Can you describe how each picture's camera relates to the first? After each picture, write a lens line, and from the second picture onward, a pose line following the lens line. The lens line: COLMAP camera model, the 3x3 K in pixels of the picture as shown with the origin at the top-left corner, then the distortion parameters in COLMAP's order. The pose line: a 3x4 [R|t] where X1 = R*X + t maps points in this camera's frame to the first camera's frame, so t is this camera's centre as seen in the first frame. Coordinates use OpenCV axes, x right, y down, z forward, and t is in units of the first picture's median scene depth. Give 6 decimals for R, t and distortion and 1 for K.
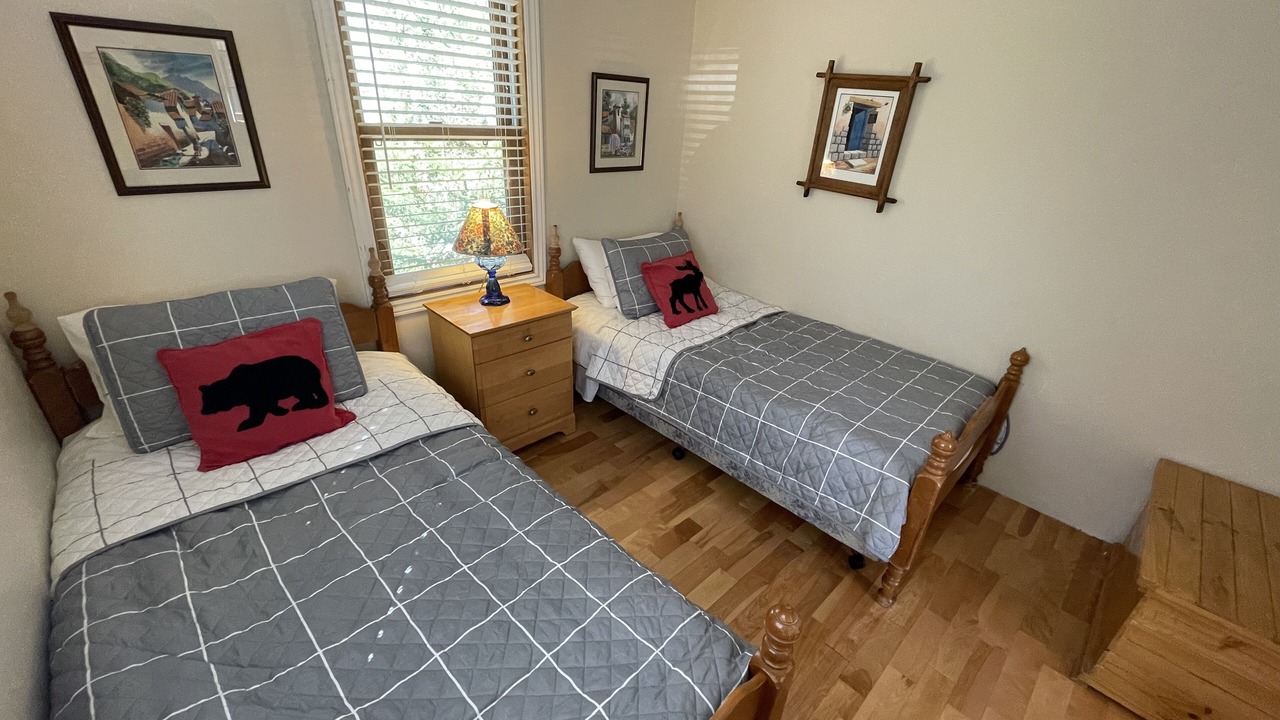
lens RADIAL K [[513.7, 0, 641.6], [0, 513.7, 359.6], [0, 0, 1]] dist [-0.006109, 0.000198]
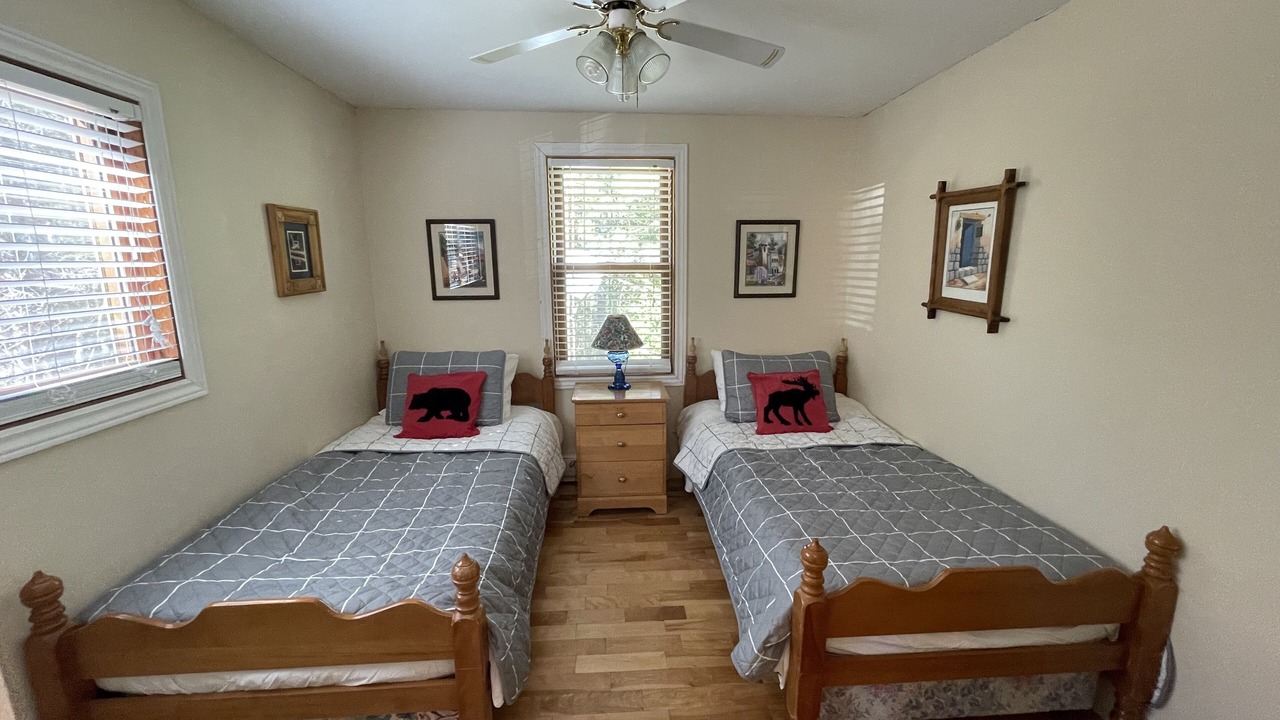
lens RADIAL K [[513.7, 0, 641.6], [0, 513.7, 359.6], [0, 0, 1]] dist [-0.006109, 0.000198]
pose [[0.764537, 0.064594, -0.641336, 0.569572], [-0.241817, 0.951039, -0.192483, 0.054760], [0.597502, 0.302246, 0.742724, 0.048375]]
